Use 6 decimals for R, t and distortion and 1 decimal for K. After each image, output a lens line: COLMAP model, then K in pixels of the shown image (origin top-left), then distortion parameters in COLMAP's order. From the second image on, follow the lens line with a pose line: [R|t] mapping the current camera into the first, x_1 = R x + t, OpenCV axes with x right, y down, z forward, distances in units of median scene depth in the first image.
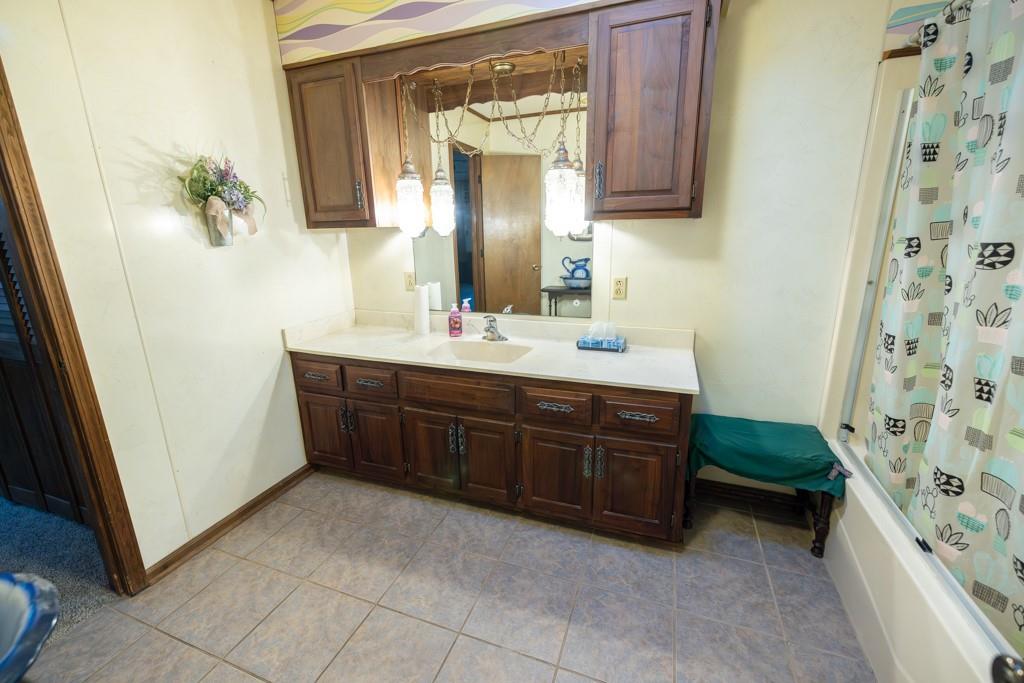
lens RADIAL K [[425.1, 0, 510.3], [0, 425.1, 340.1], [0, 0, 1]] dist [-0.000434, 0.000437]
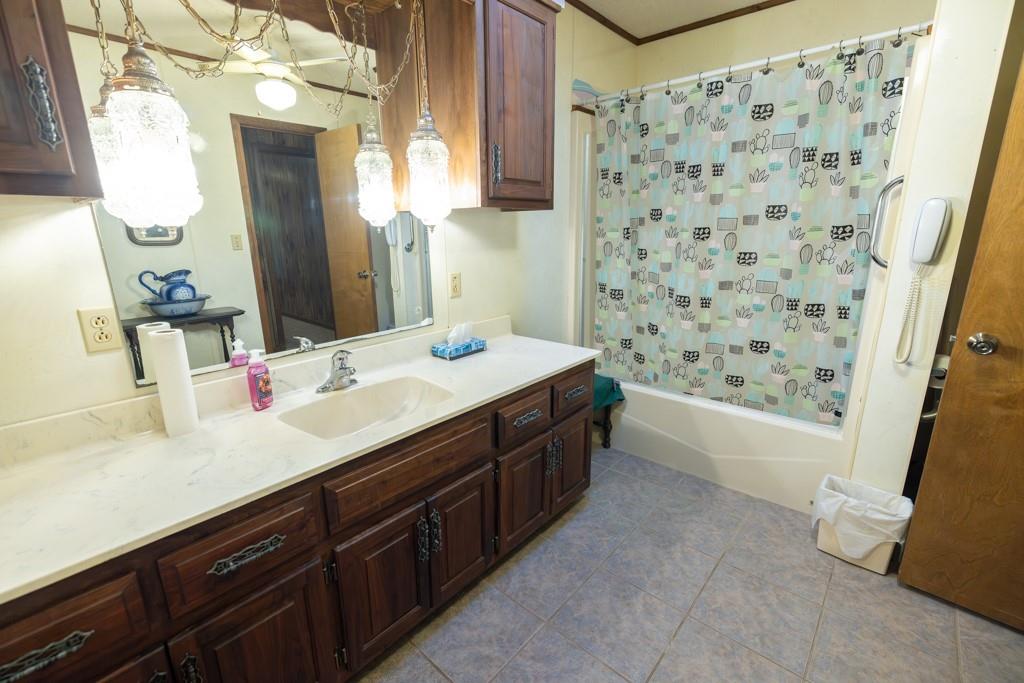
lens RADIAL K [[444.8, 0, 512.1], [0, 444.8, 344.2], [0, 0, 1]] dist [-0.002086, -0.000154]
pose [[0.358970, -0.219922, 0.907069, -0.623653], [0.240538, 0.960814, 0.137760, -0.108049], [-0.901821, 0.168733, 0.397803, 0.561048]]
